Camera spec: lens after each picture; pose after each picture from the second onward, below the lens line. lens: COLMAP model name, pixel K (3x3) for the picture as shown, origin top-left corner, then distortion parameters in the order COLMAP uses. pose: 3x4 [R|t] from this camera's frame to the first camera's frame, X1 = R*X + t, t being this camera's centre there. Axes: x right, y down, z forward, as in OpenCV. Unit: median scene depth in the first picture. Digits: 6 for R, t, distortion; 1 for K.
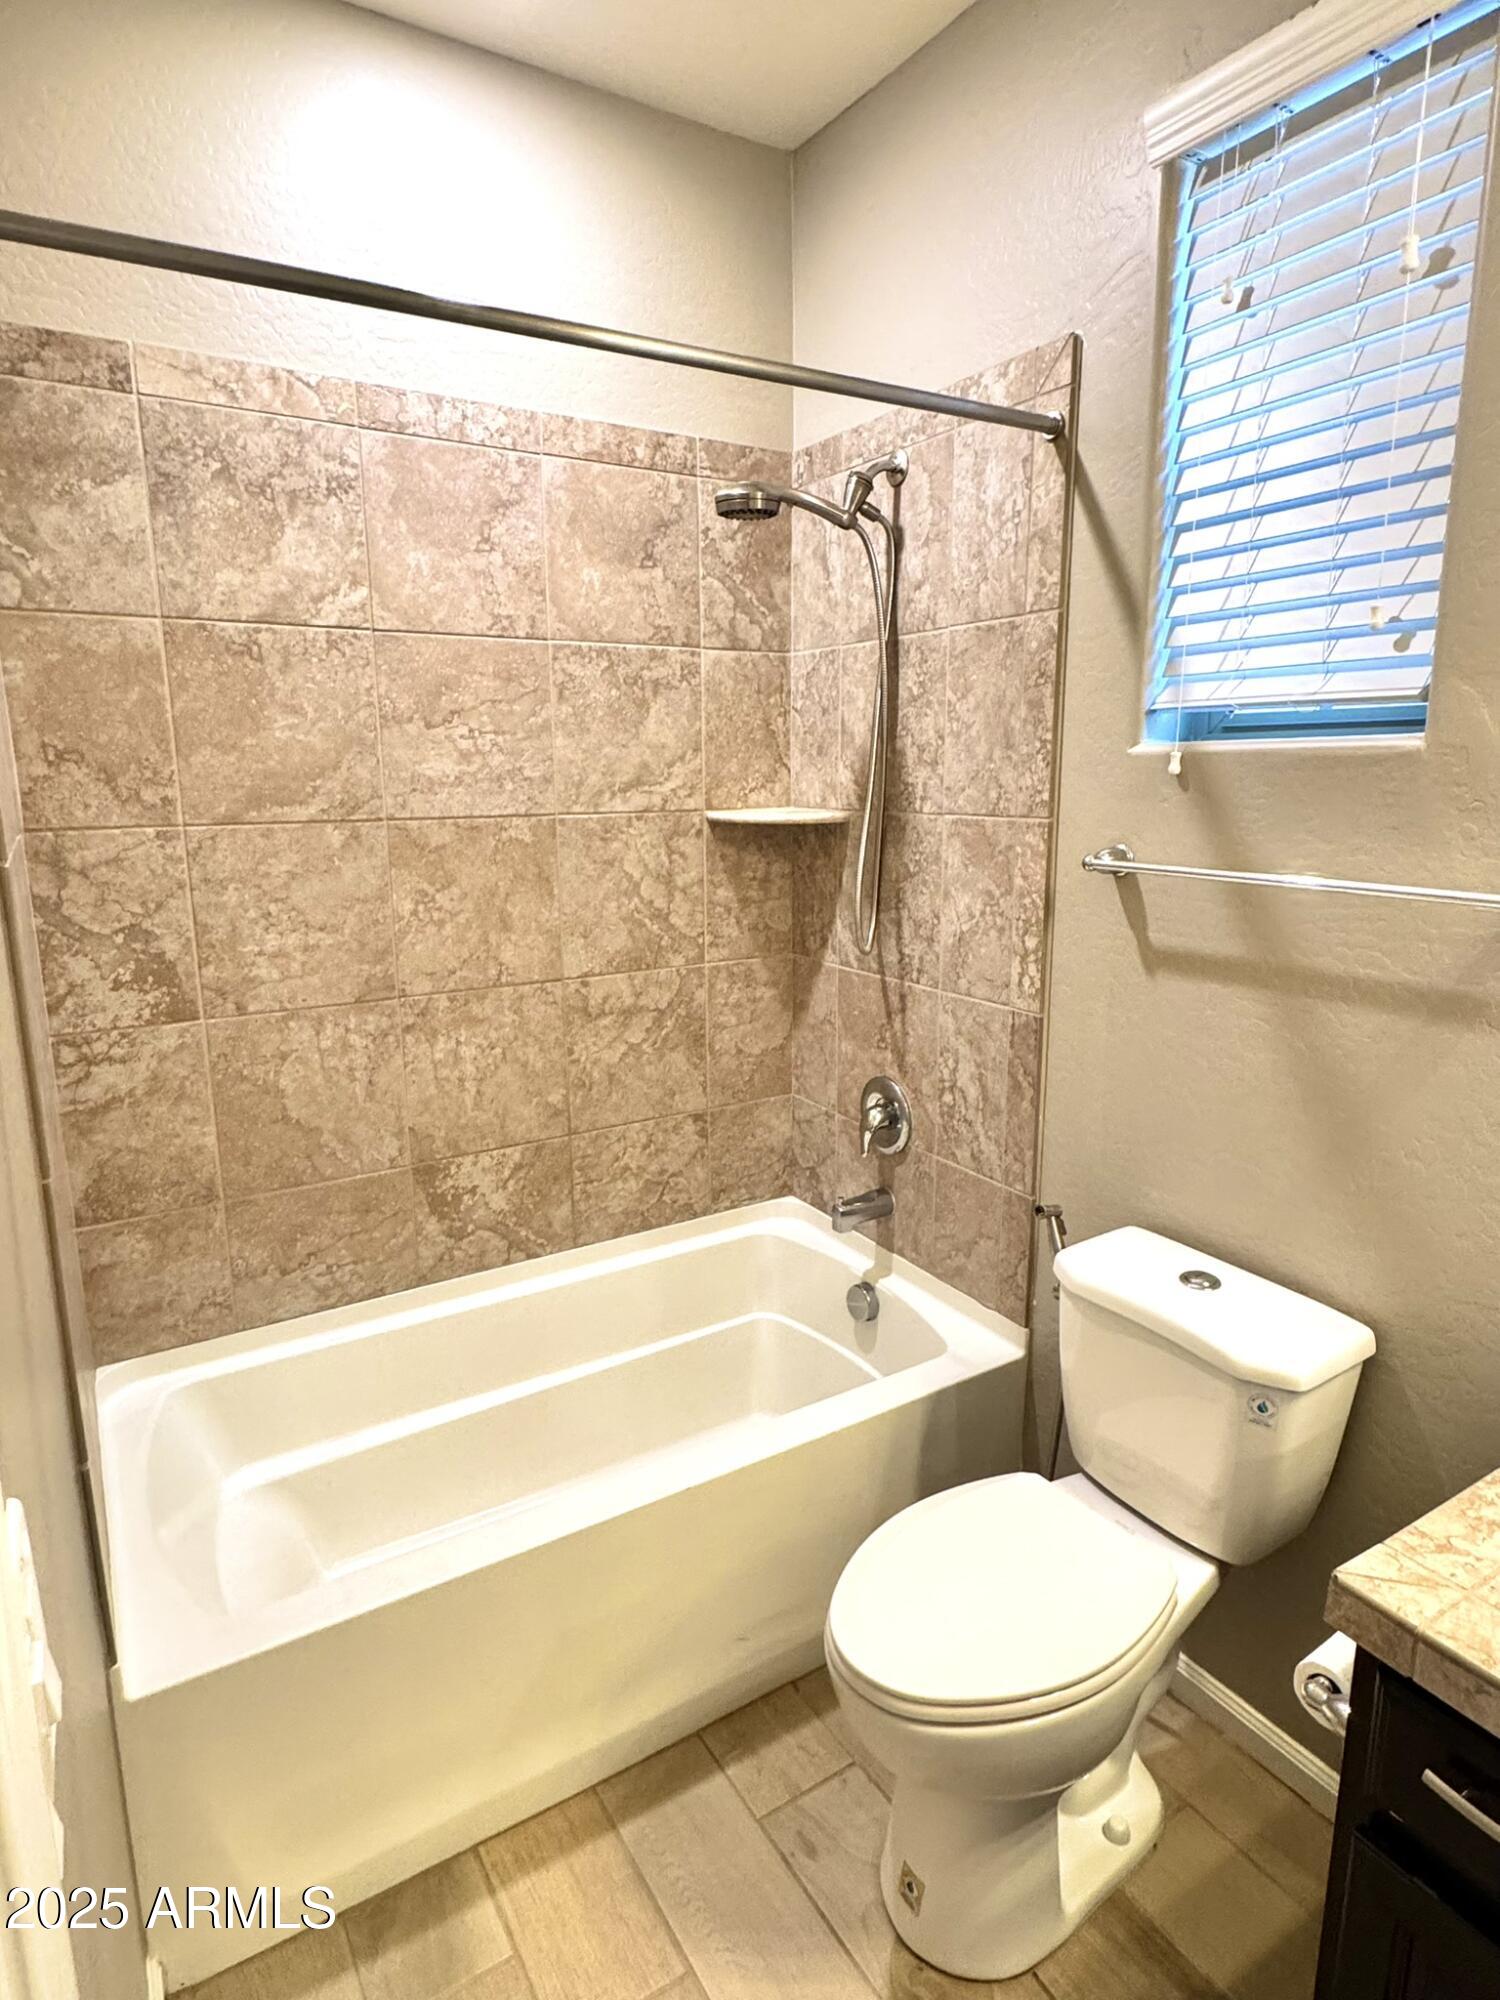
lens RADIAL K [[1109.1, 0, 747.8], [0, 1109.1, 995.3], [0, 0, 1]] dist [-0.002305, -0.001079]
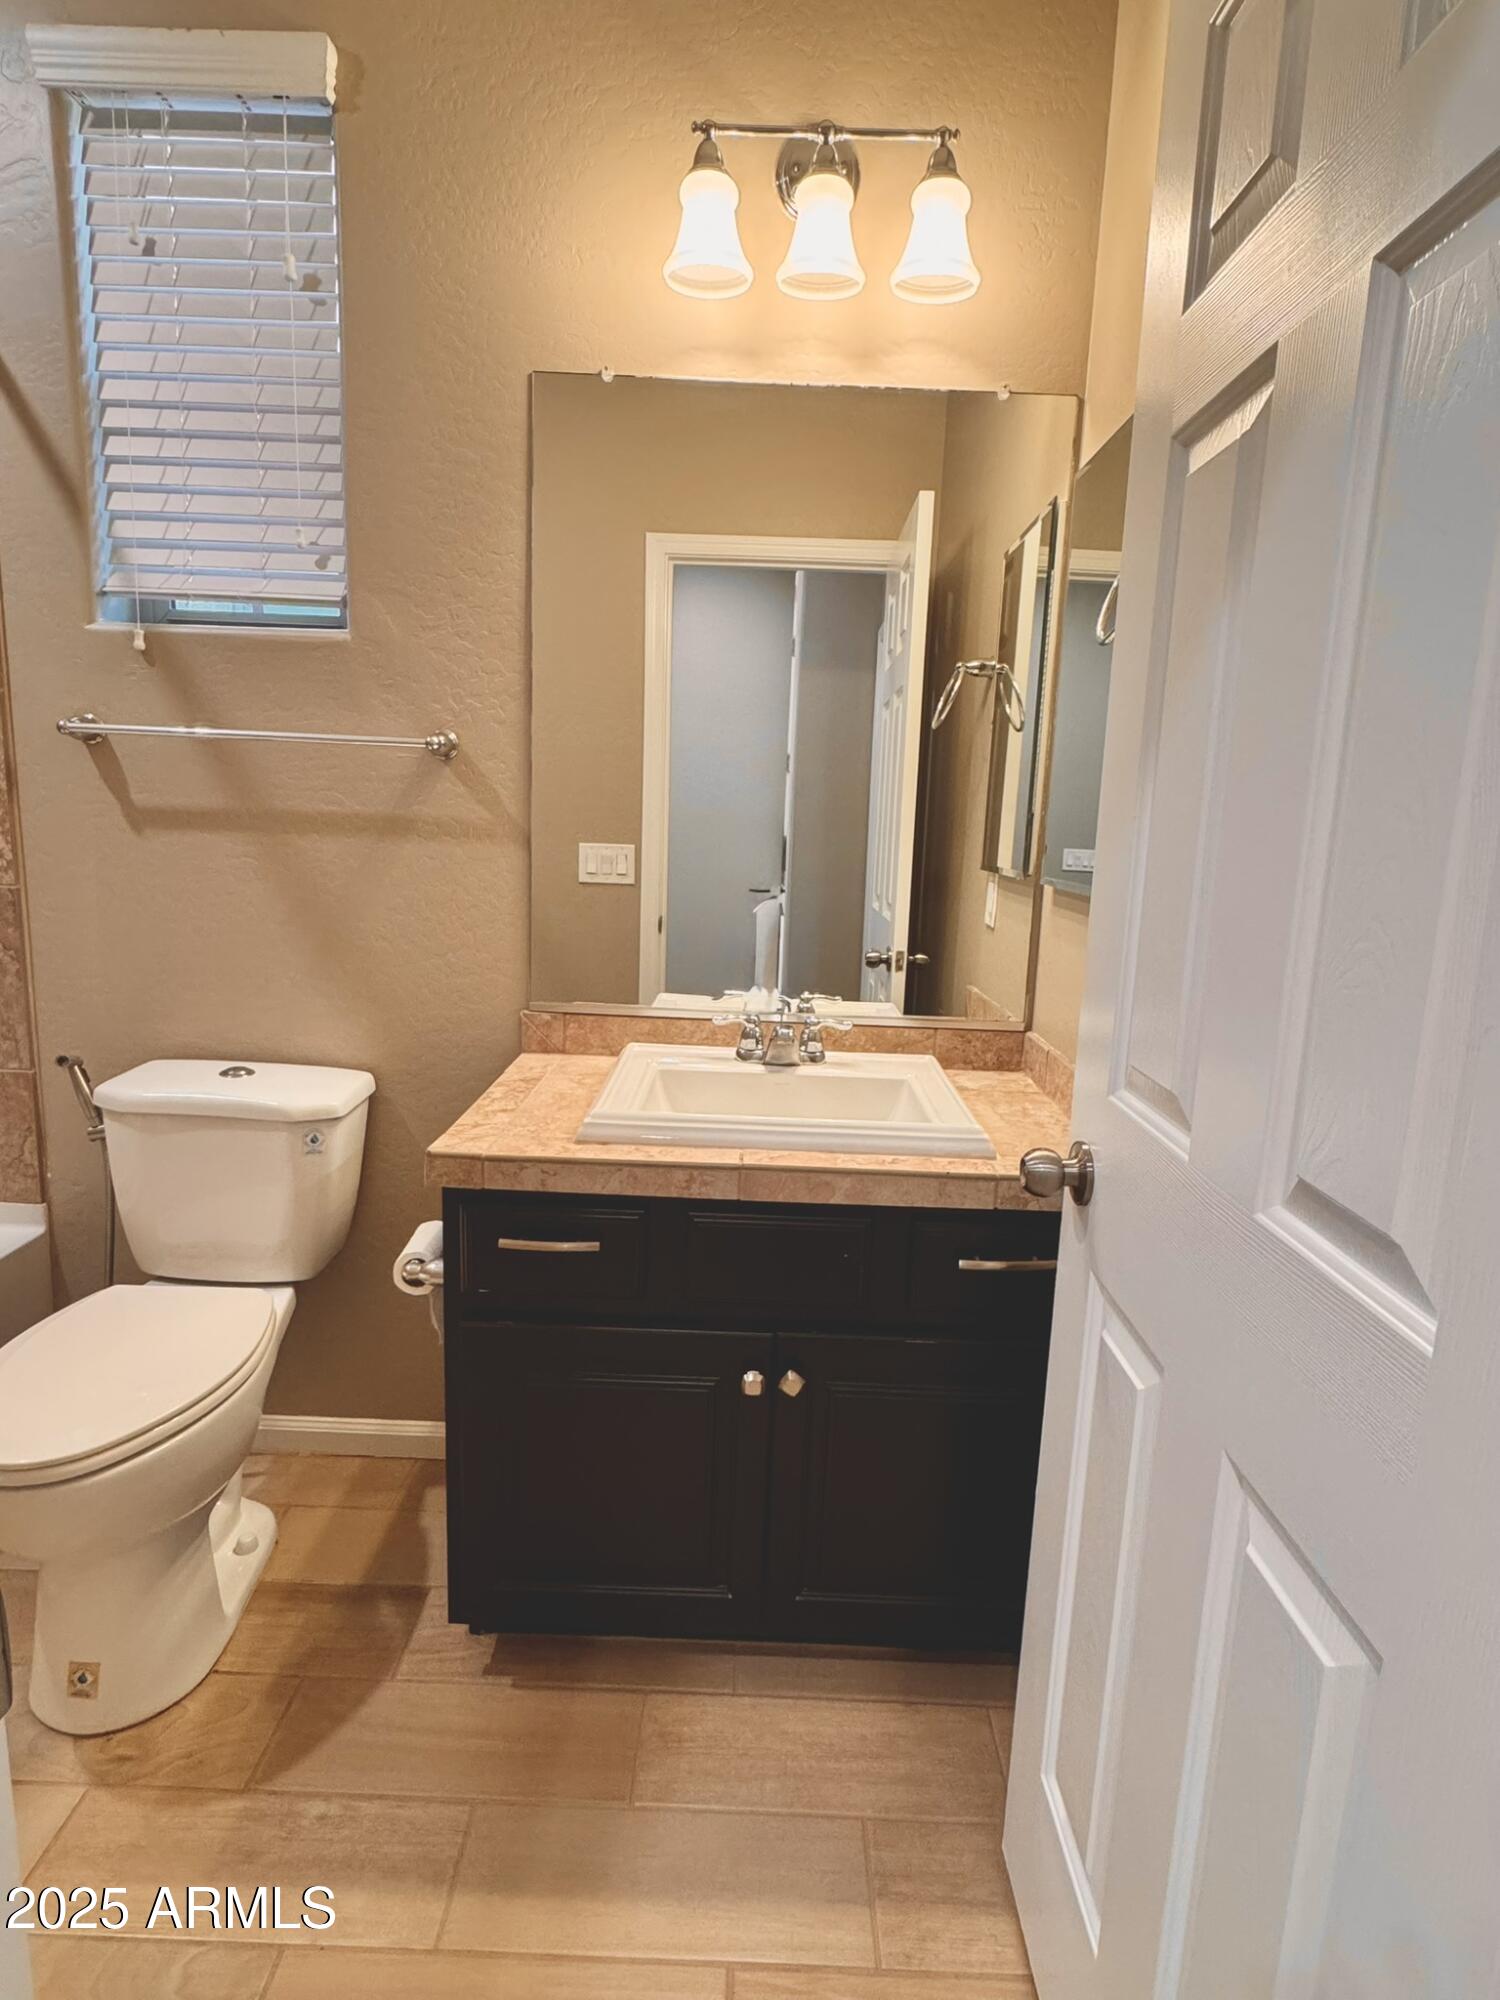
lens RADIAL K [[1042.2, 0, 750.2], [0, 1042.2, 1001.8], [0, 0, 1]] dist [-0.000881, -0.005227]
pose [[0.524755, -0.116945, 0.843182, -0.242415], [0.121117, 0.990698, 0.062028, 0.178377], [-0.842593, 0.069574, 0.534038, -0.075326]]
